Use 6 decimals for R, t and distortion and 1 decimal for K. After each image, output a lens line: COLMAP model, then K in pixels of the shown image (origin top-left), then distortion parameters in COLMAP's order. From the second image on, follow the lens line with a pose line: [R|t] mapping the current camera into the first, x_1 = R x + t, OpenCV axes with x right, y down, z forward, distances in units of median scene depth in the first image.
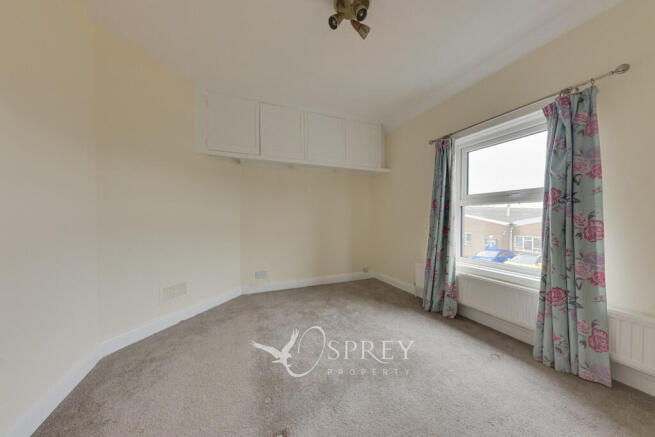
lens RADIAL K [[232.6, 0, 327.5], [0, 232.6, 218.5], [0, 0, 1]] dist [0.015410, -0.000076]
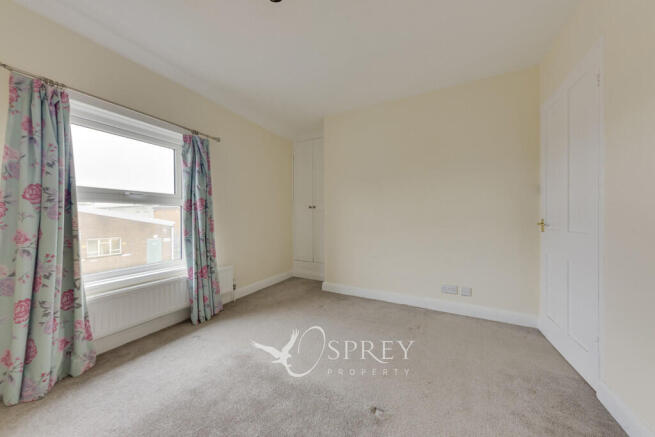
lens RADIAL K [[232.6, 0, 327.5], [0, 232.6, 218.5], [0, 0, 1]] dist [0.015410, -0.000076]
pose [[-0.652946, -0.002668, 0.757400, -0.513039], [0.001655, 0.999986, 0.004949, -0.007225], [-0.757403, 0.004485, -0.652933, 1.091163]]
